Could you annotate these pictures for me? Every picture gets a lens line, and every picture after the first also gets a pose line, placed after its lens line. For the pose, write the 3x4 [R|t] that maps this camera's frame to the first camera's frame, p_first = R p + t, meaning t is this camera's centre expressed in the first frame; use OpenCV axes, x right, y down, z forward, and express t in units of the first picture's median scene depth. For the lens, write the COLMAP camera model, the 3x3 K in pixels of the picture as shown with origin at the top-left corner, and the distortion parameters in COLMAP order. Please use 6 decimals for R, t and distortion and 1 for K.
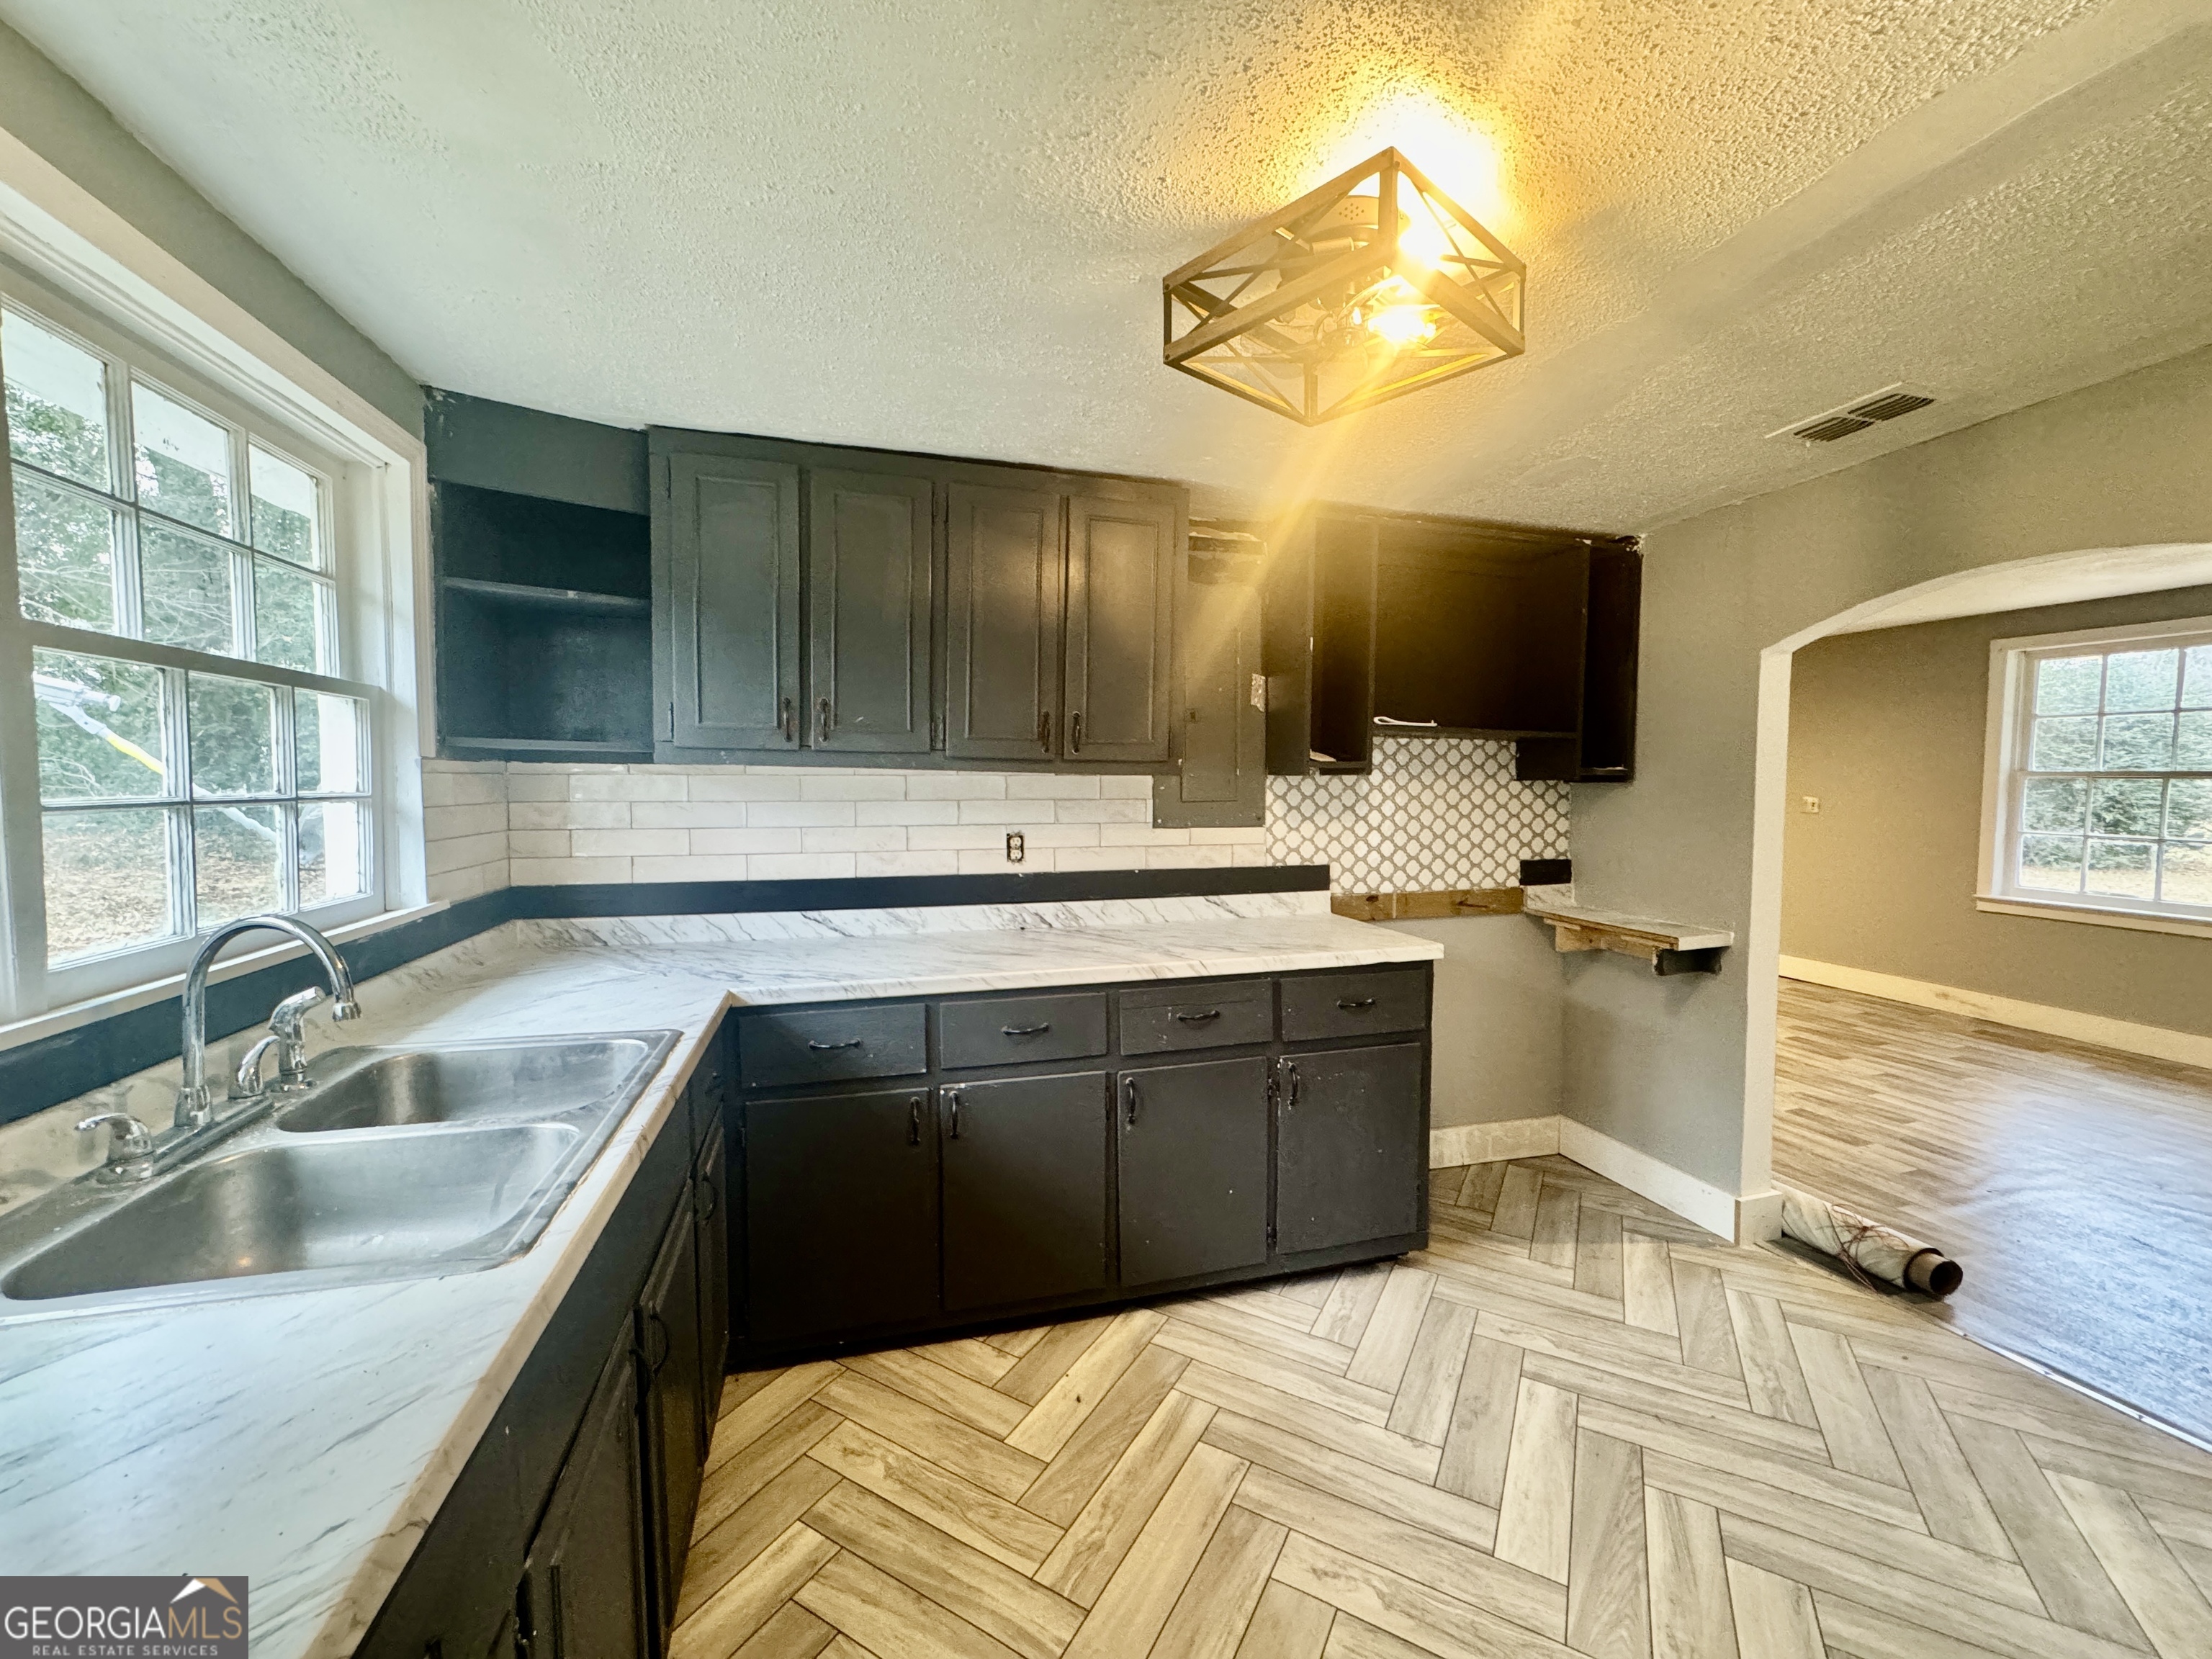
lens RADIAL K [[888.7, 0, 1101.1], [0, 888.7, 826.0], [0, 0, 1]] dist [-0.000061, -0.000618]
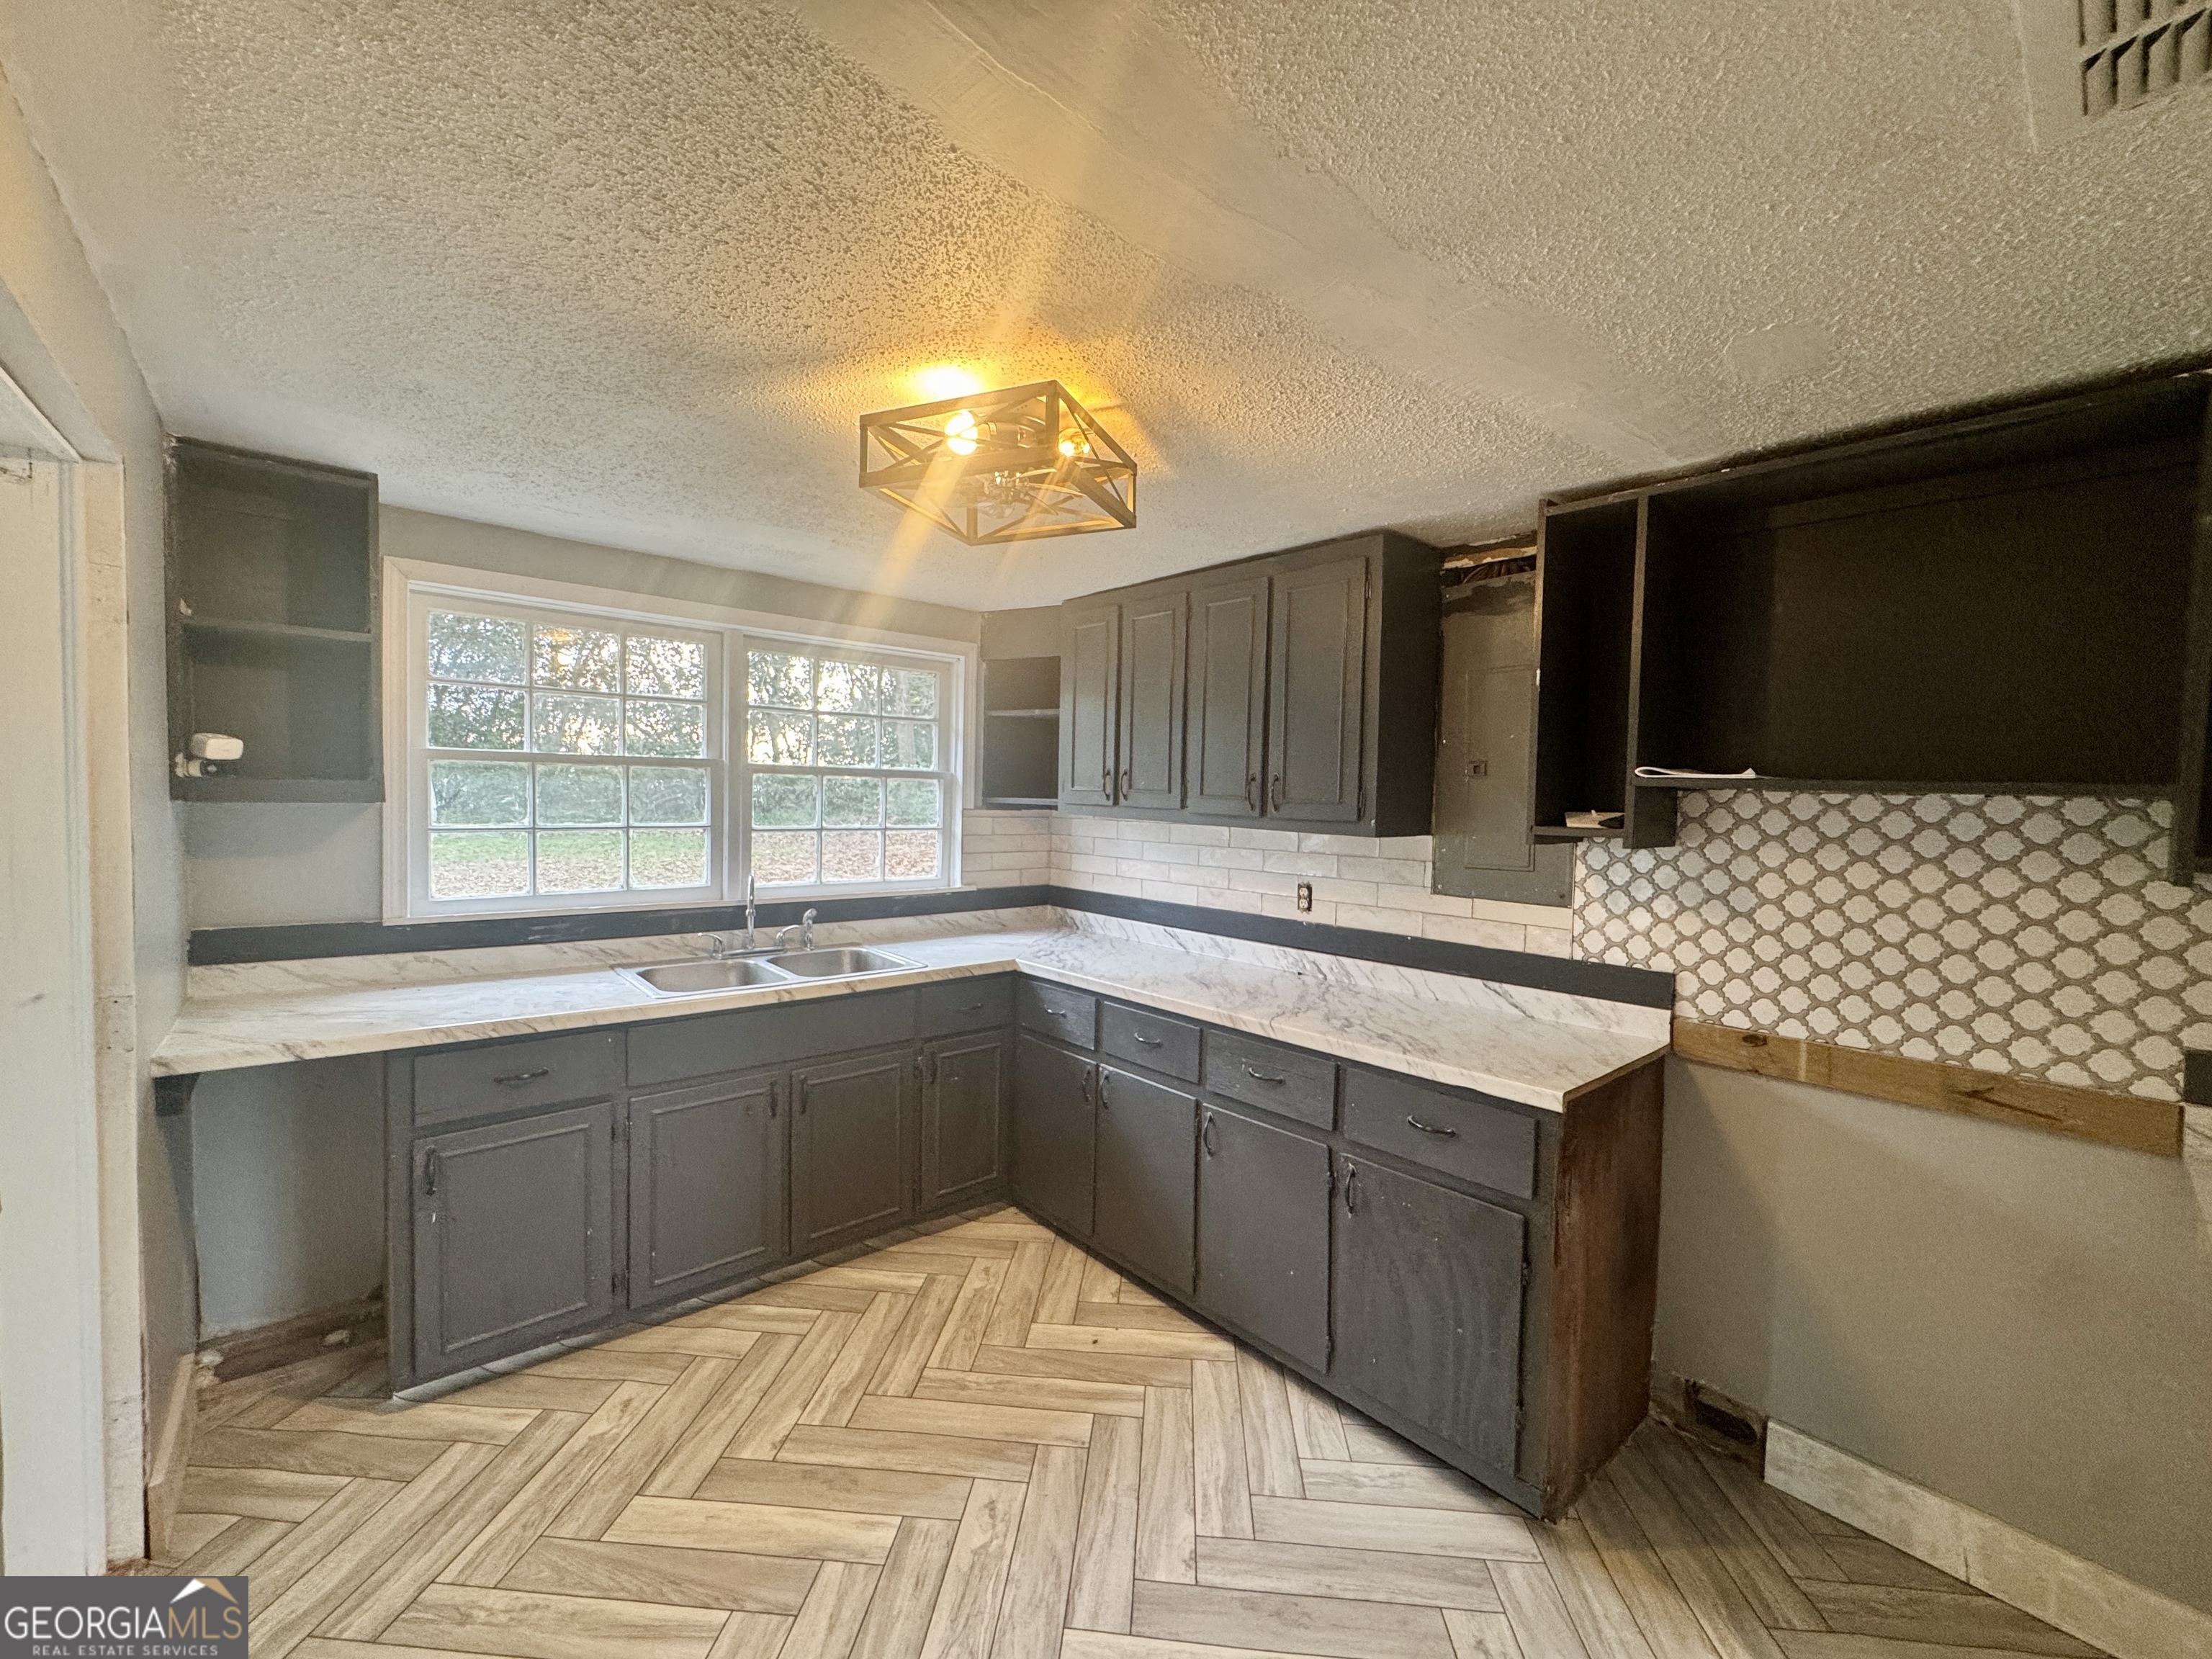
lens RADIAL K [[888.7, 0, 1104.4], [0, 888.7, 825.3], [0, 0, 1]] dist [-0.000061, -0.000618]
pose [[0.433821, 0.035124, -0.900314, 0.705412], [-0.067588, 0.997693, 0.006355, -0.048868], [0.898461, 0.058094, 0.435194, 0.291395]]
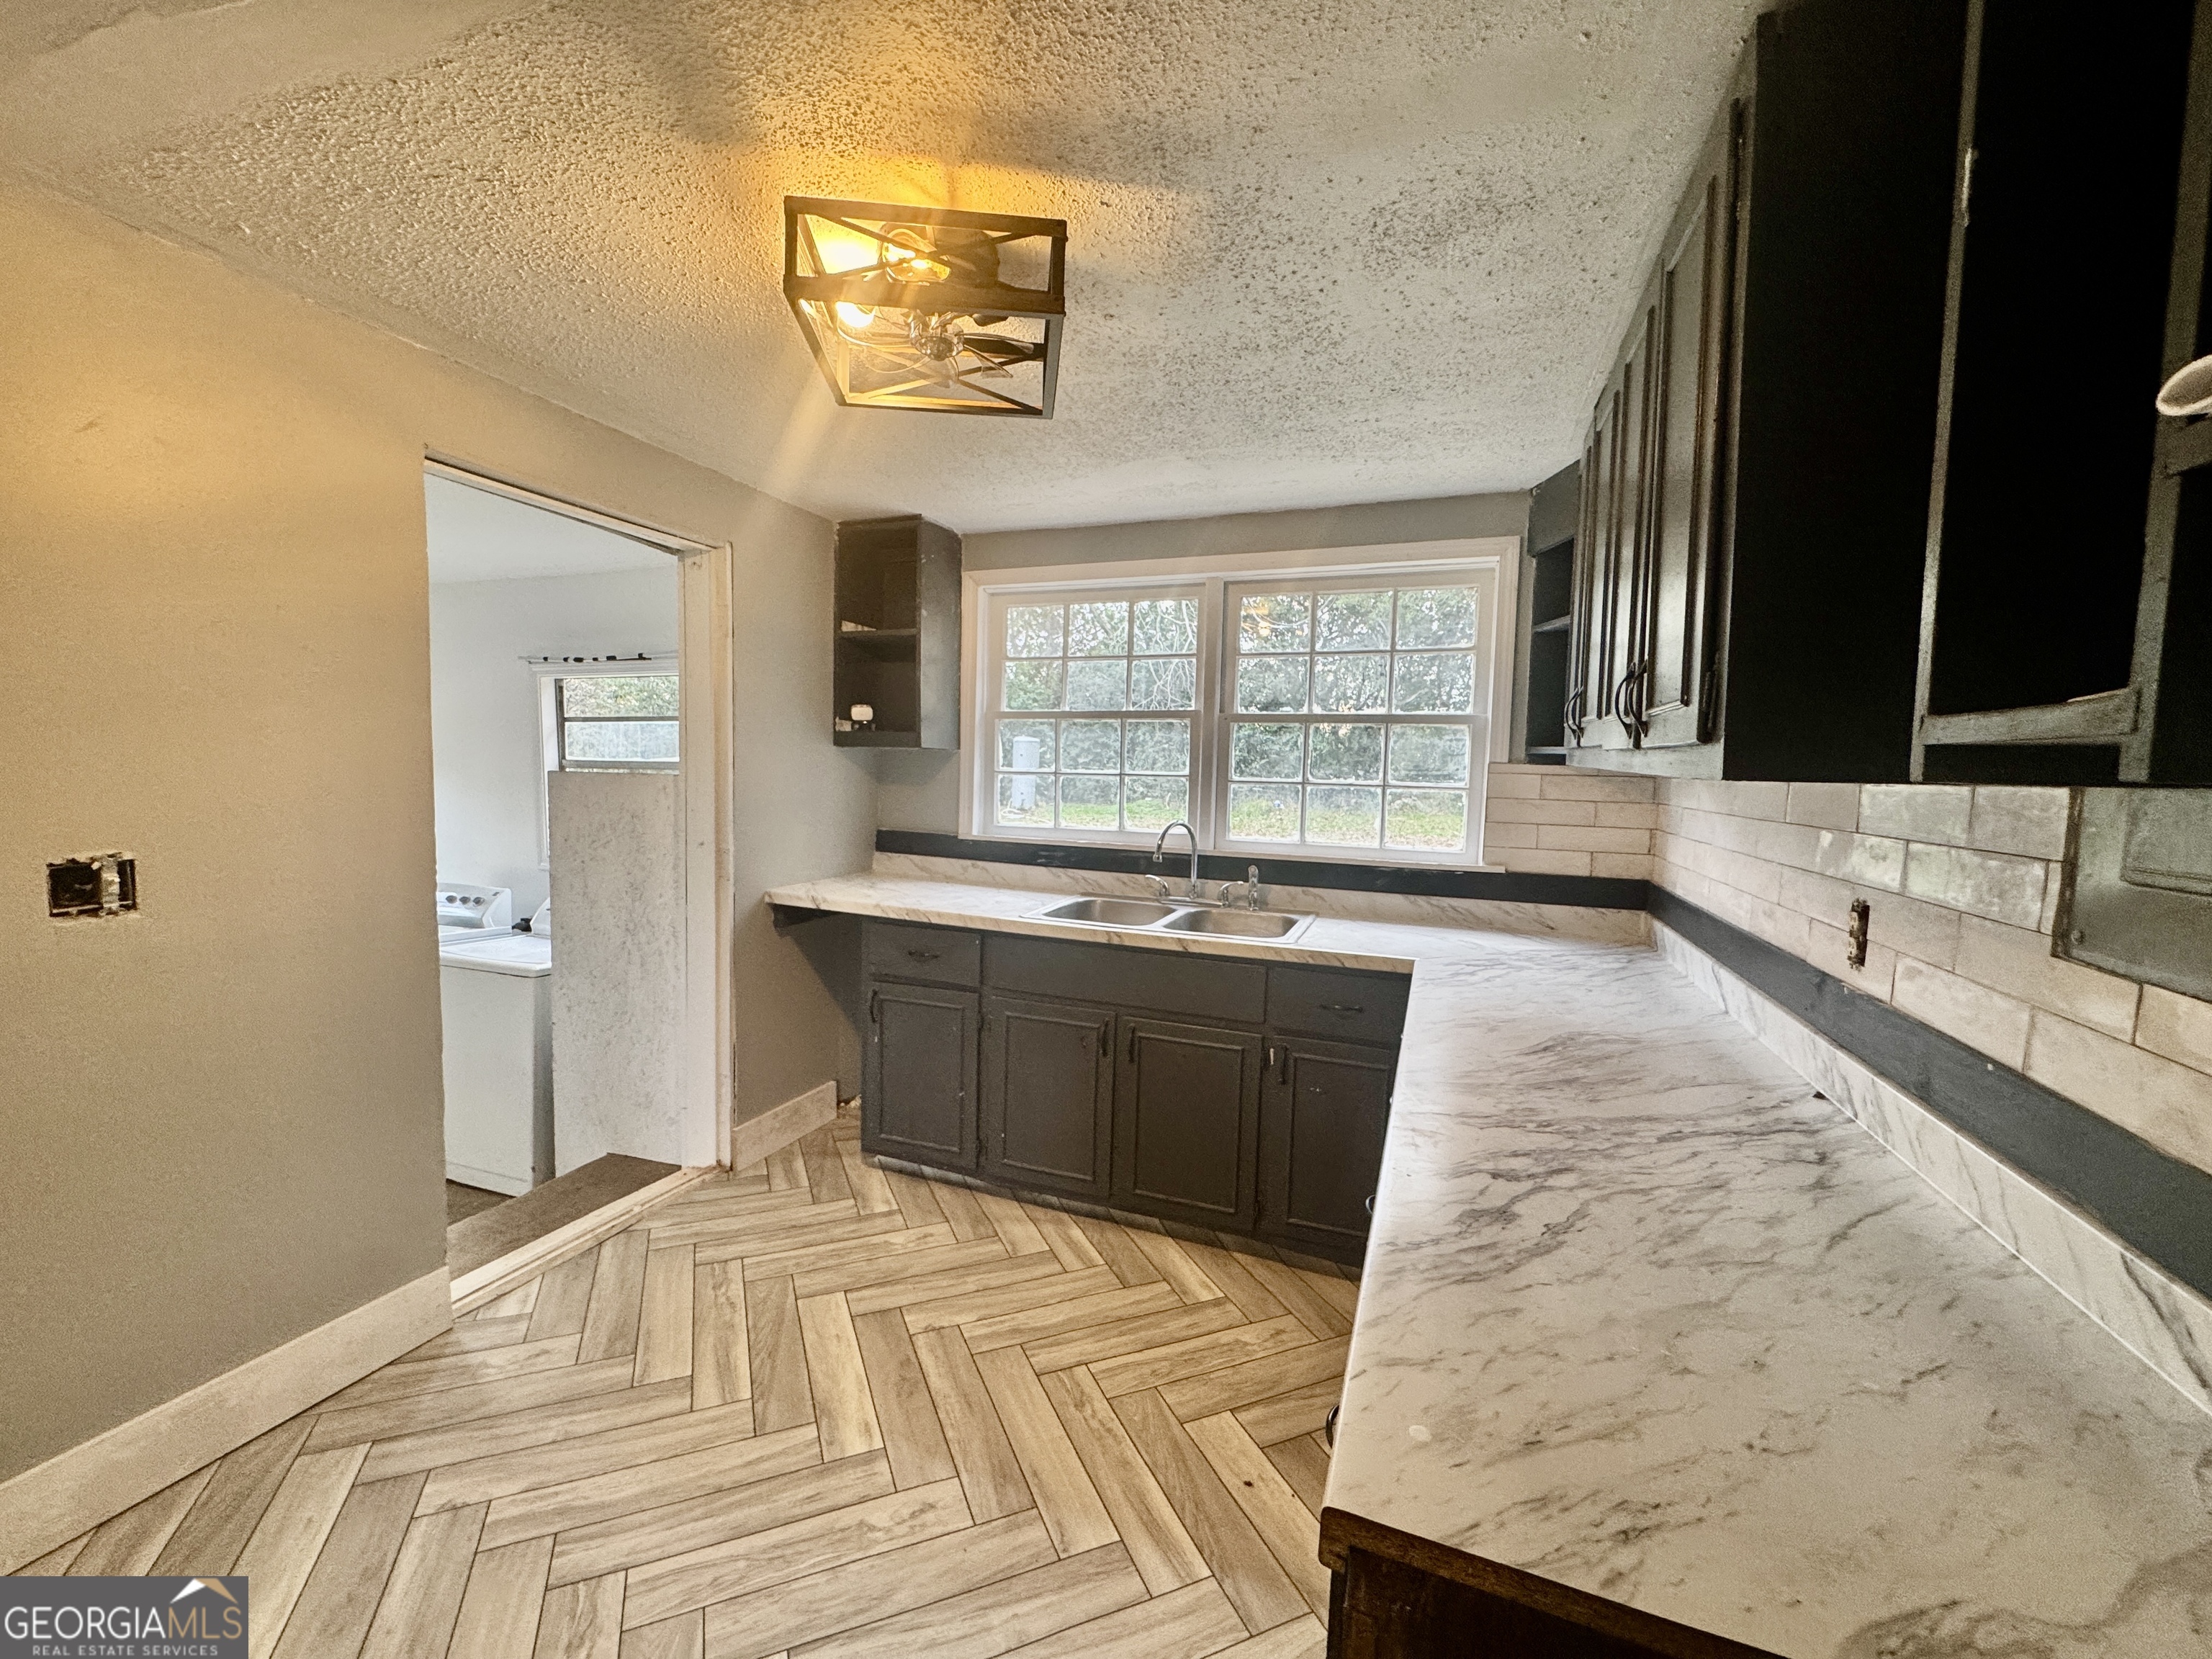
lens RADIAL K [[888.7, 0, 1100.1], [0, 888.7, 829.8], [0, 0, 1]] dist [-0.000061, -0.000618]
pose [[-0.595842, 0.042301, -0.801987, 0.489938], [-0.068542, 0.992290, 0.103262, -0.048481], [0.800172, 0.116497, -0.588348, 0.882194]]
